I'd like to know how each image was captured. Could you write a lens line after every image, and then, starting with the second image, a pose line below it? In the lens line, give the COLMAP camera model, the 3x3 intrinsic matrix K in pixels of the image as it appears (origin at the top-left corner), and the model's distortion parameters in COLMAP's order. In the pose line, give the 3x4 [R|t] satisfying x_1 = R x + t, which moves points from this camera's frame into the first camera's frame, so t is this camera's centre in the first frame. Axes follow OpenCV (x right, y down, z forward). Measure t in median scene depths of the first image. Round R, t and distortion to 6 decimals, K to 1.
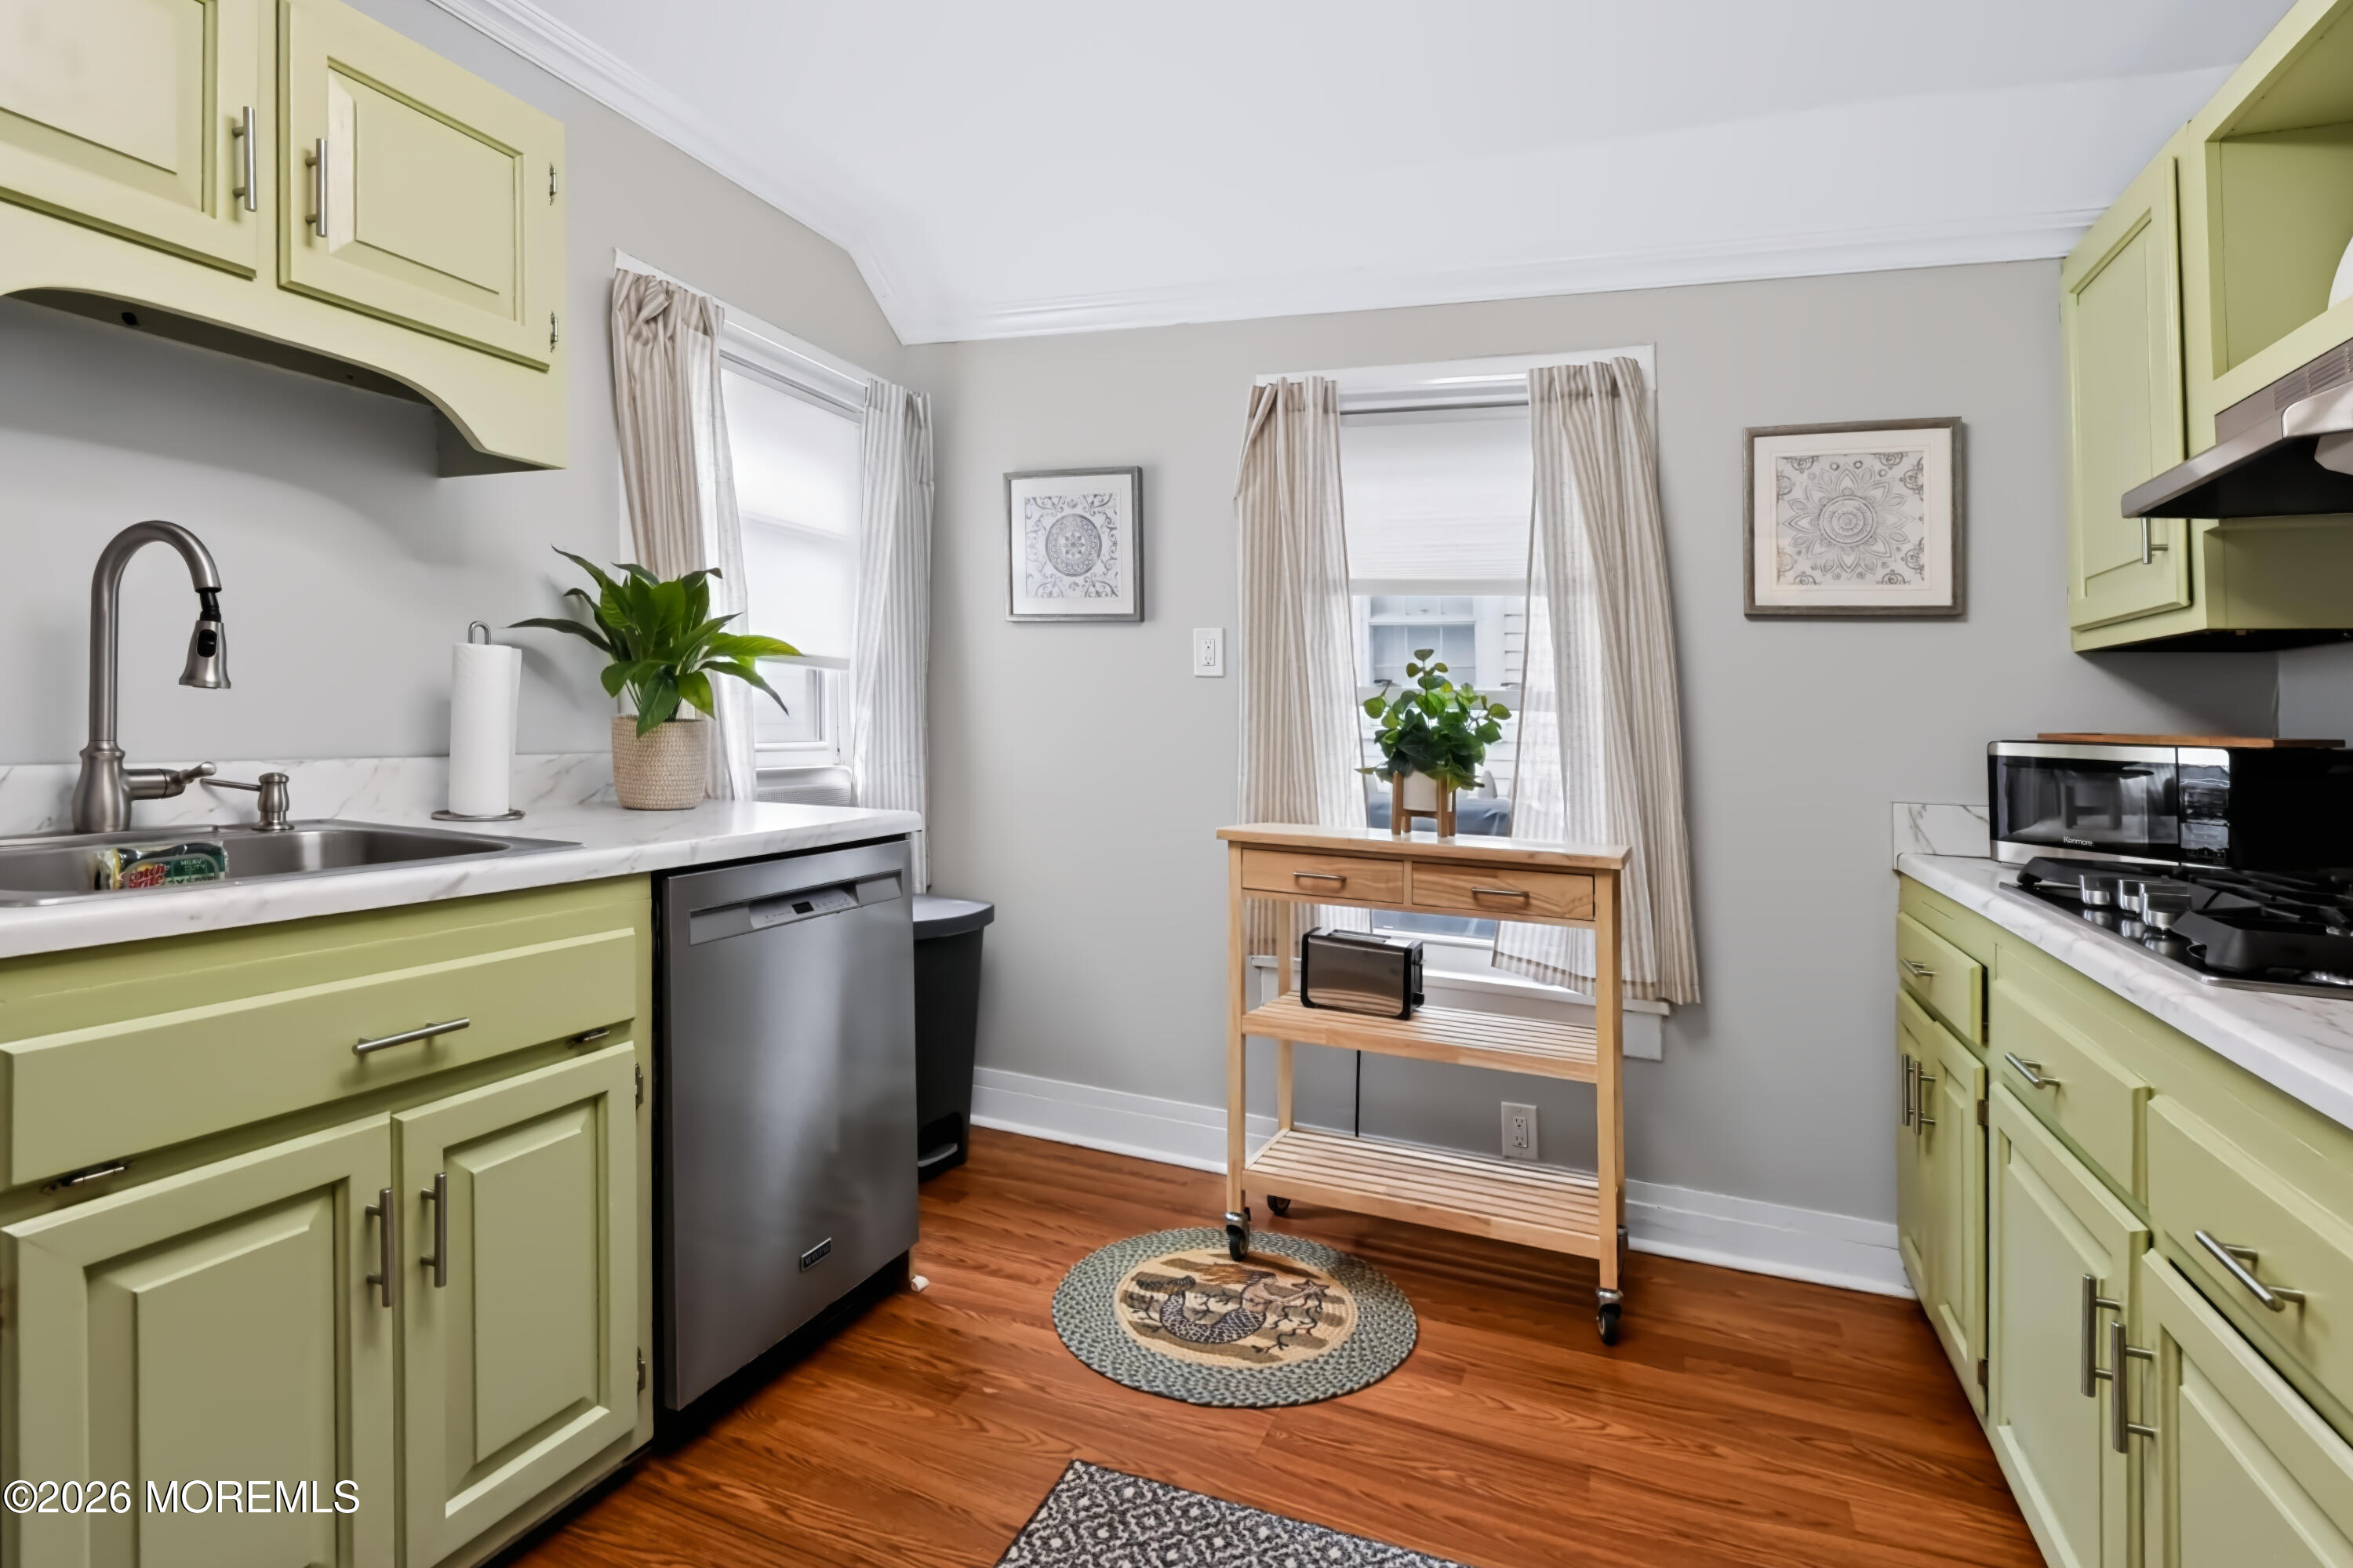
lens RADIAL K [[1166.2, 0, 1175.8], [0, 1166.2, 643.5], [0, 0, 1]] dist [0.000677, -0.001347]
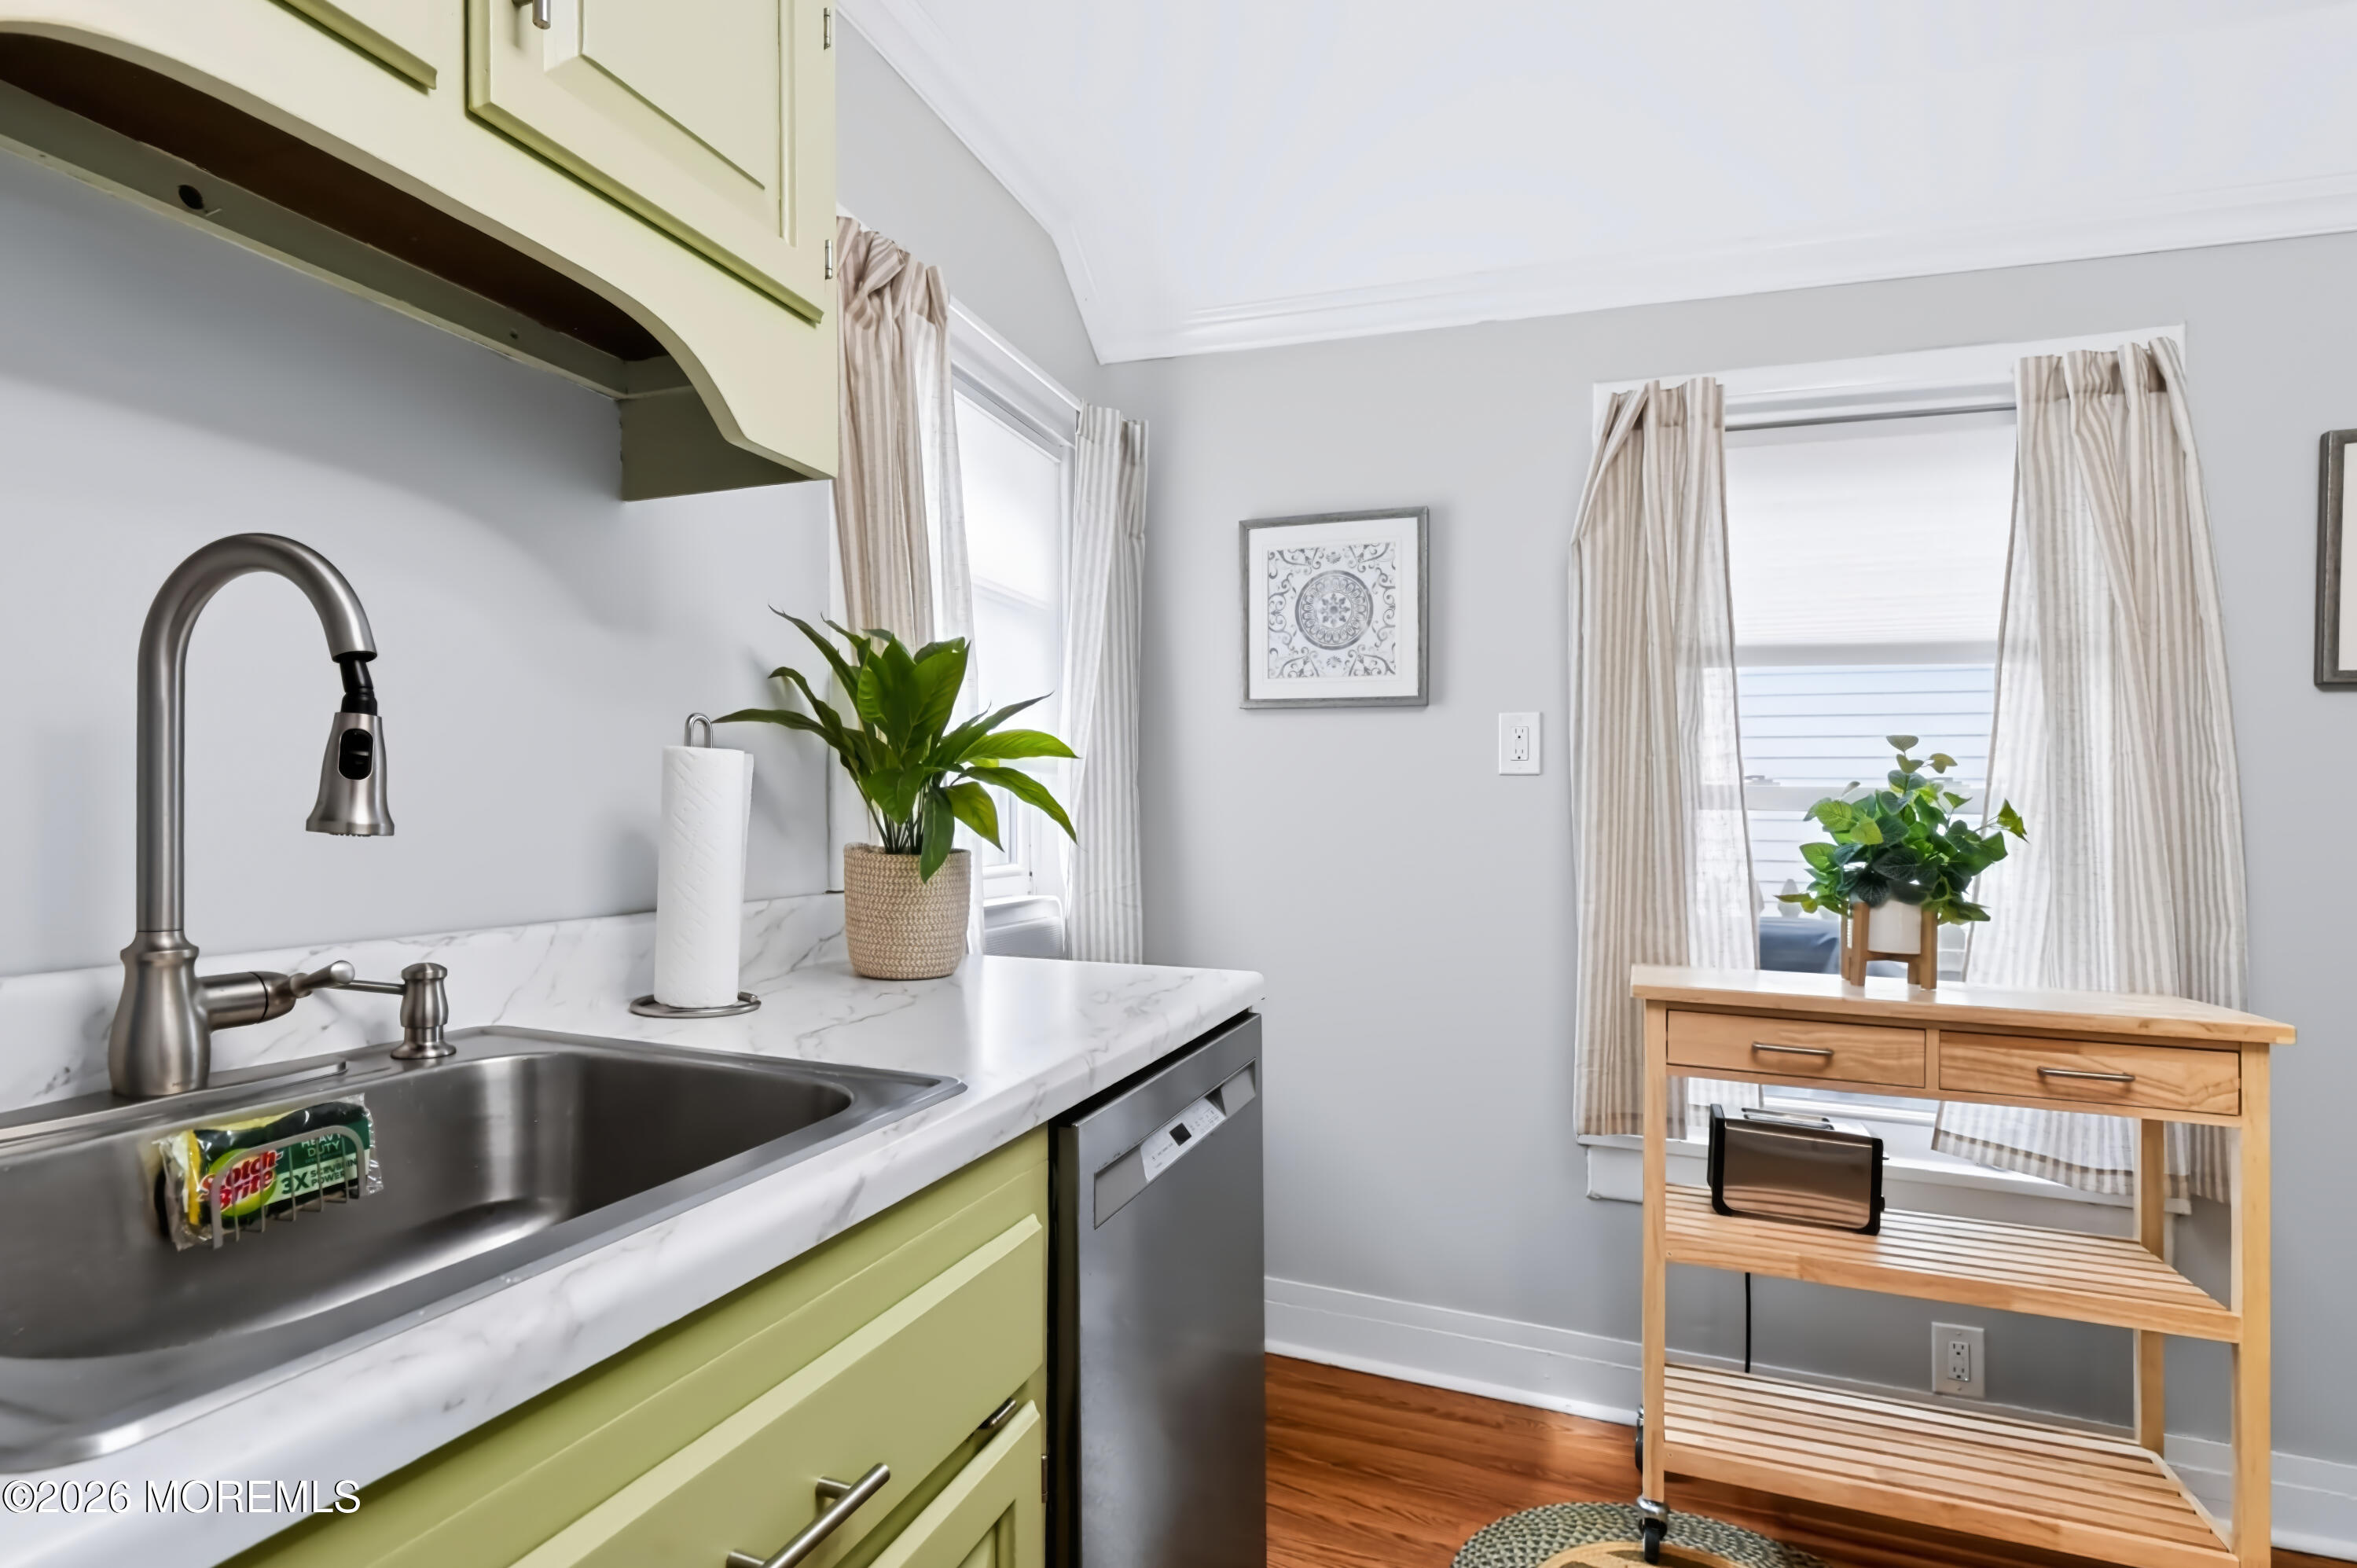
lens RADIAL K [[1197.6, 0, 1180.0], [0, 1197.6, 730.6], [0, 0, 1]] dist [-0.001065, -0.001061]
pose [[0.999887, -0.014882, 0.002325, -0.264929], [0.014891, 0.999882, -0.003898, -0.001911], [-0.002266, 0.003932, 0.999990, 0.260566]]
